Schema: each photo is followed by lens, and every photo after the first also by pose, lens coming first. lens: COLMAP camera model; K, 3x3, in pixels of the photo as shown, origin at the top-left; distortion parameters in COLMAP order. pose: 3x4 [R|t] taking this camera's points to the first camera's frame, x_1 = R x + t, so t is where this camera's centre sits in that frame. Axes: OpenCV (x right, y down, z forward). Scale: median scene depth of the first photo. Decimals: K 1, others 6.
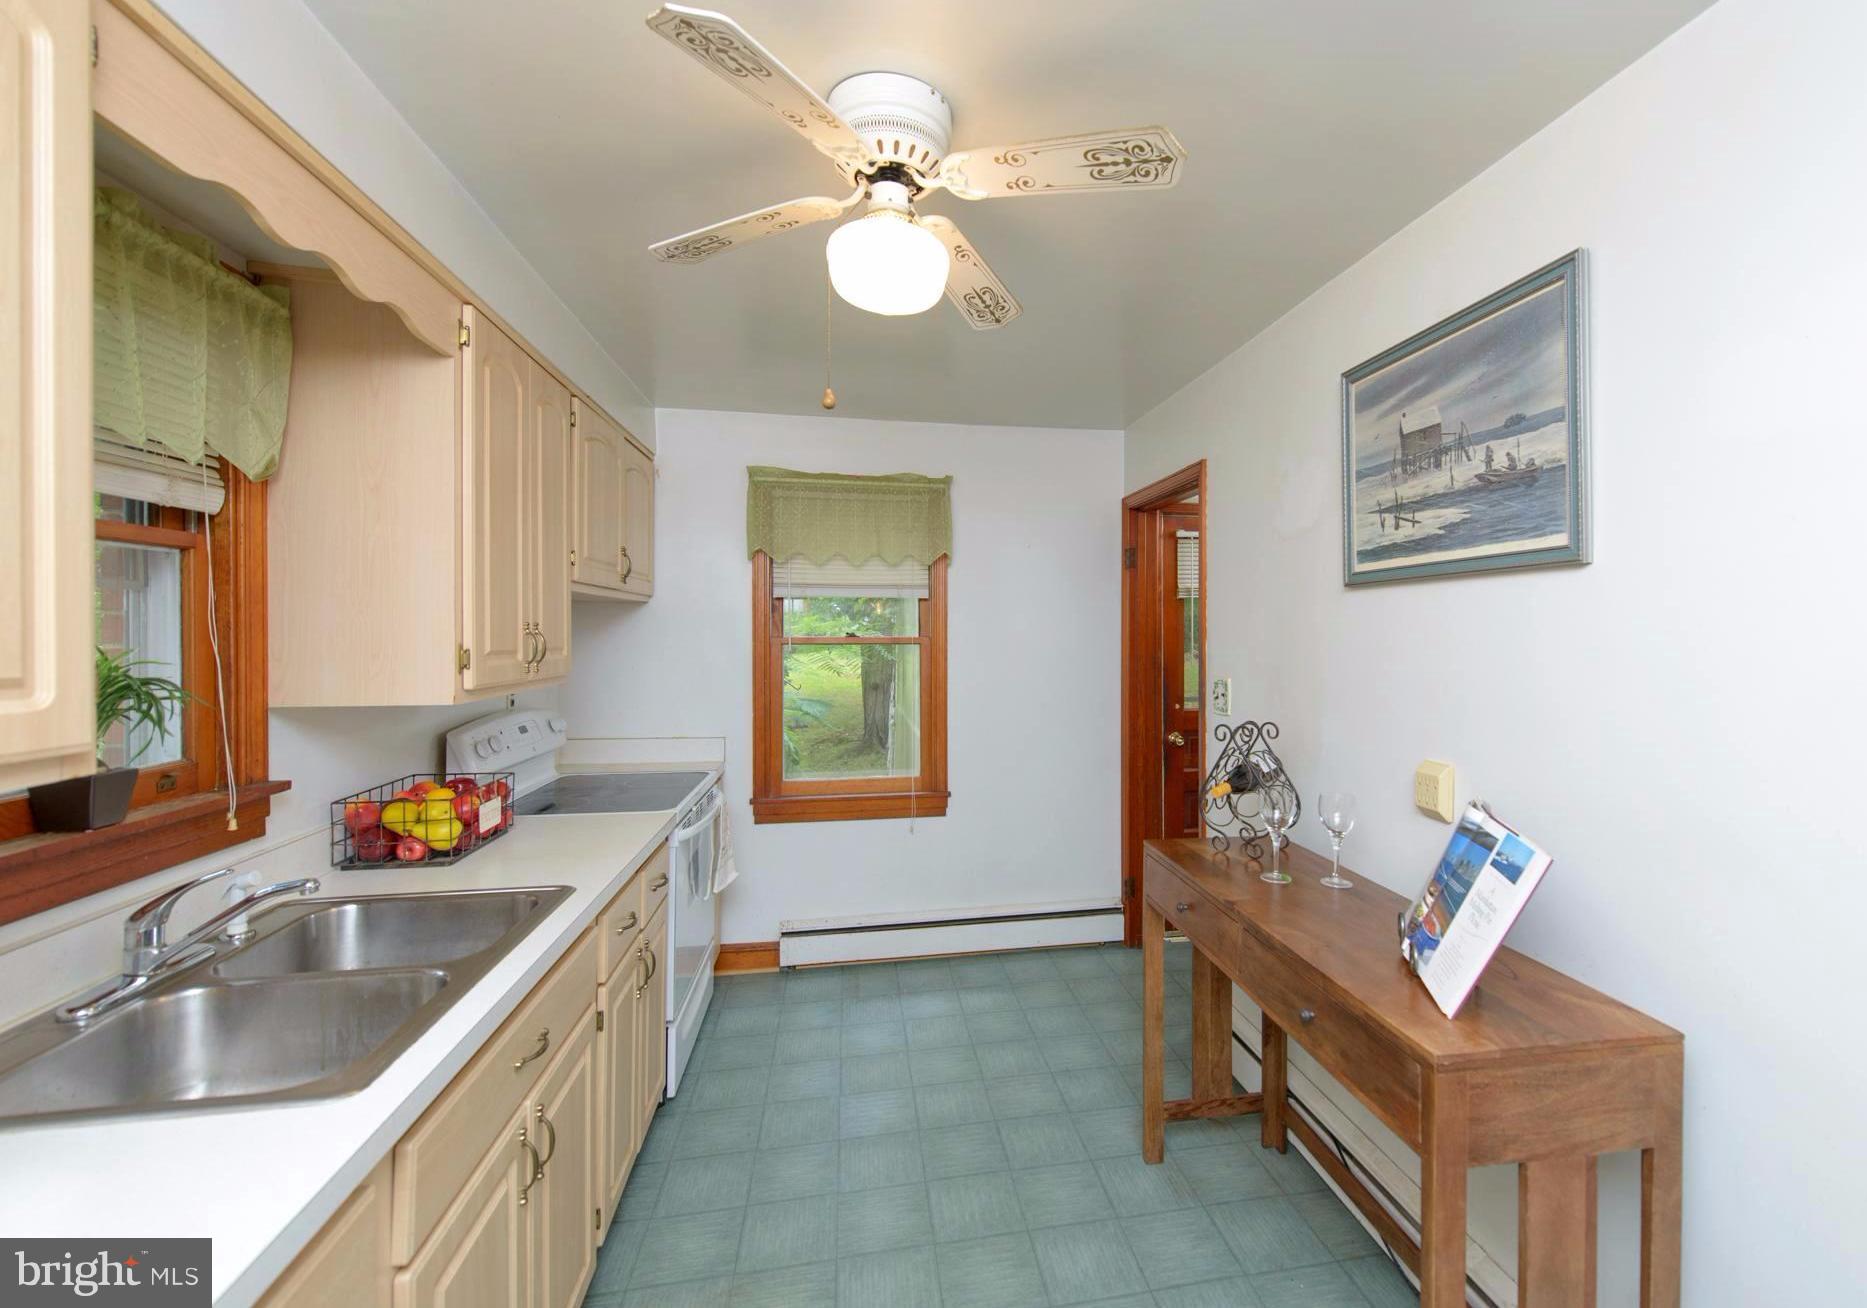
lens RADIAL K [[821.0, 0, 1023.7], [0, 821.0, 635.3], [0, 0, 1]] dist [0.000407, -0.000697]
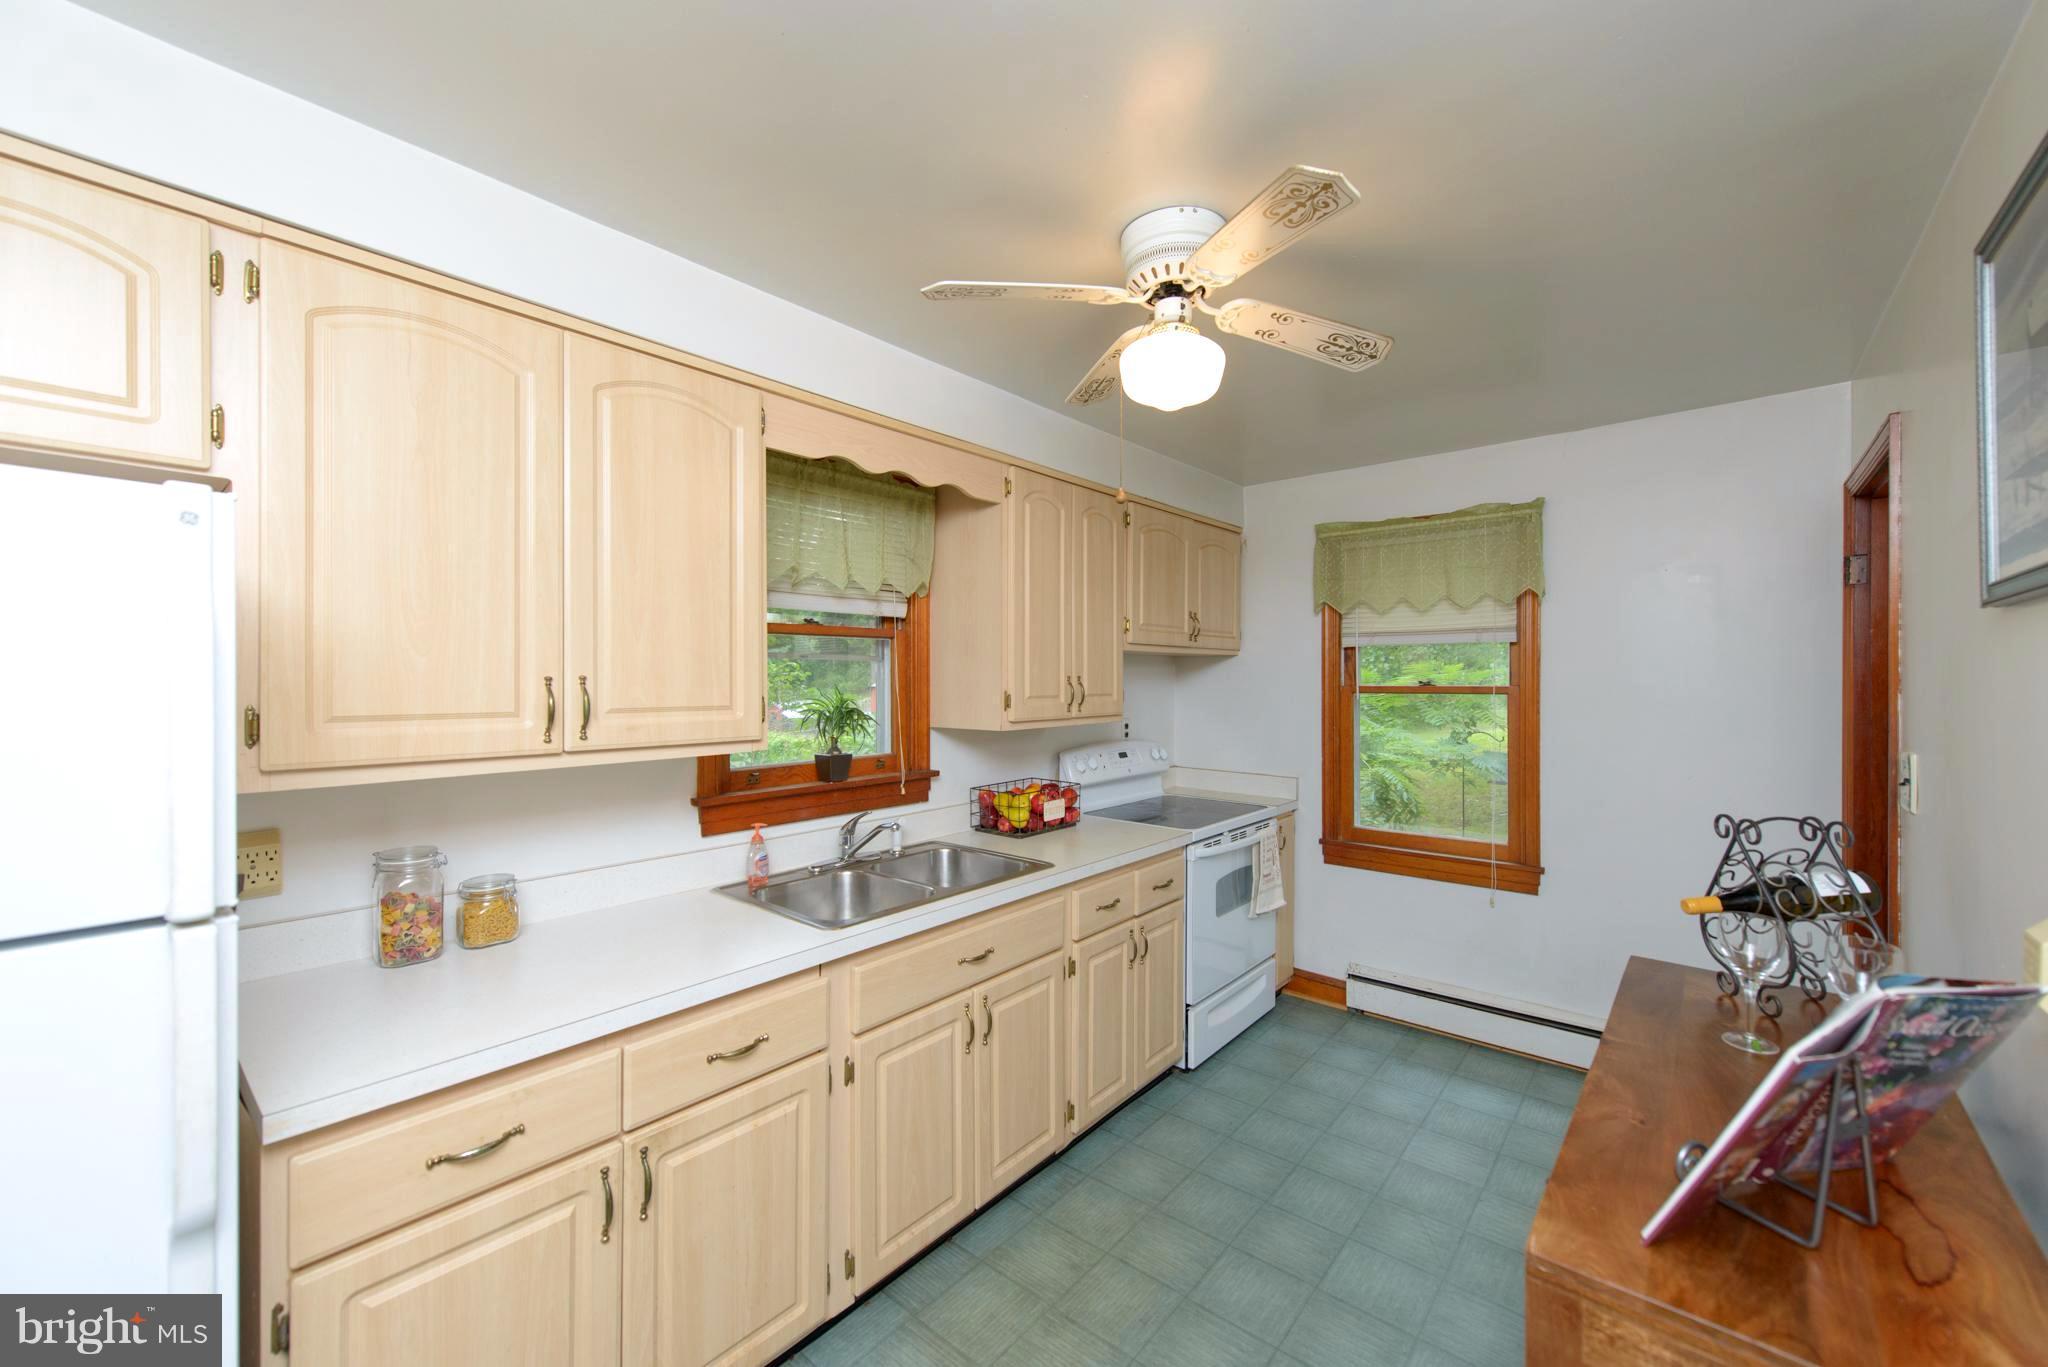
lens RADIAL K [[817.4, 0, 1024.0], [0, 817.4, 683.5], [0, 0, 1]] dist [0.008135, 0.000042]
pose [[0.607344, 0.002648, -0.794434, 0.352072], [0.000300, 0.999994, 0.003562, -0.005655], [0.794439, -0.002401, 0.607340, 0.073355]]
